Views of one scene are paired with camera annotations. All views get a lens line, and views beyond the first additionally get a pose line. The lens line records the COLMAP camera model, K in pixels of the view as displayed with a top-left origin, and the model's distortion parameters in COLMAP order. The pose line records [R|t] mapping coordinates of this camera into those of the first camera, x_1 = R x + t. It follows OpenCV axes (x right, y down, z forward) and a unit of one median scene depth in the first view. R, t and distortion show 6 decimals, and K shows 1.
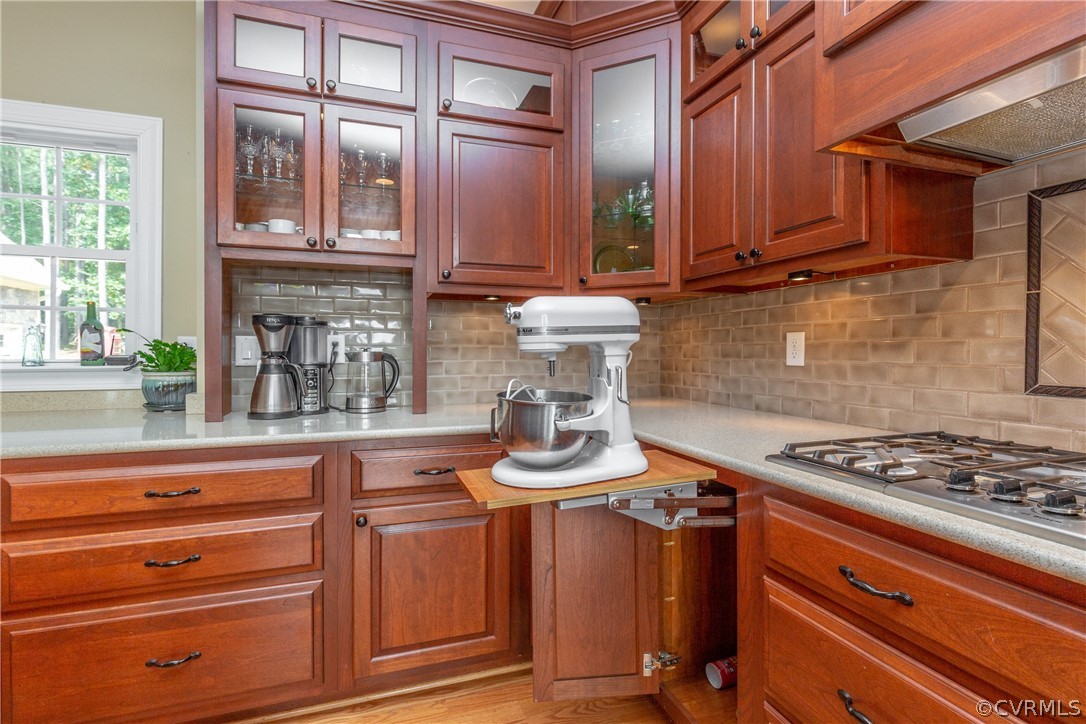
lens RADIAL K [[500.5, 0, 546.7], [0, 500.5, 351.6], [0, 0, 1]] dist [-0.000653, -0.000463]
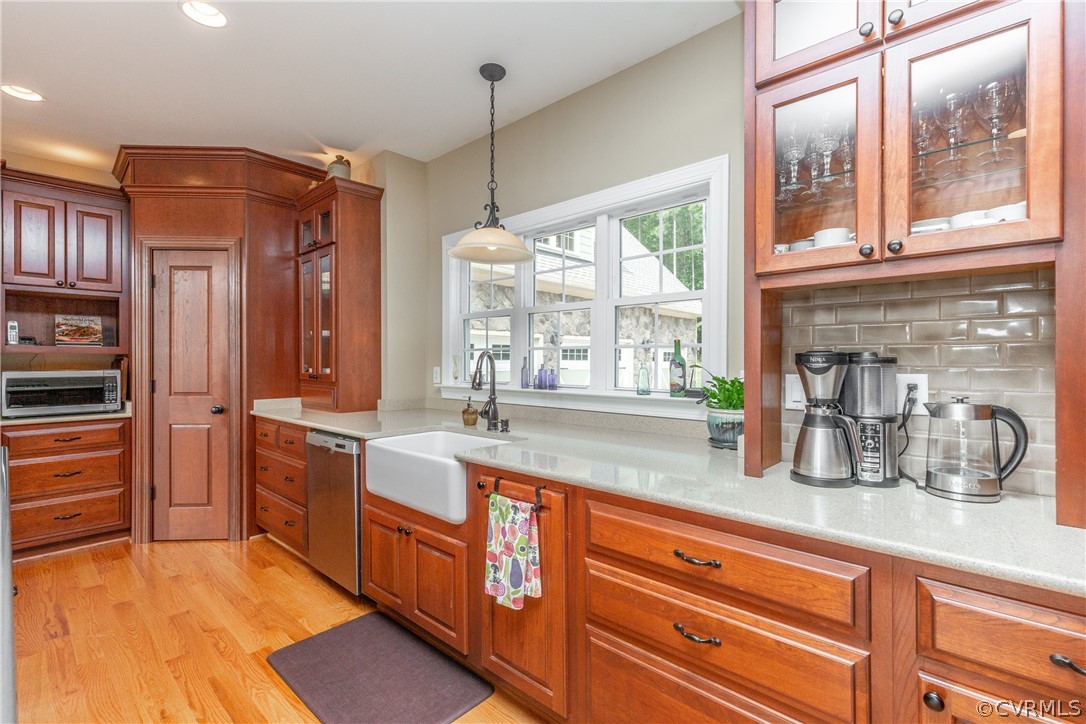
lens RADIAL K [[500.5, 0, 575.4], [0, 500.5, 359.3], [0, 0, 1]] dist [-0.000653, -0.000463]
pose [[0.489717, 0.000658, -0.871881, -0.045105], [0.000944, 0.999999, 0.001285, -0.061043], [0.871881, -0.001452, 0.489716, 0.266392]]
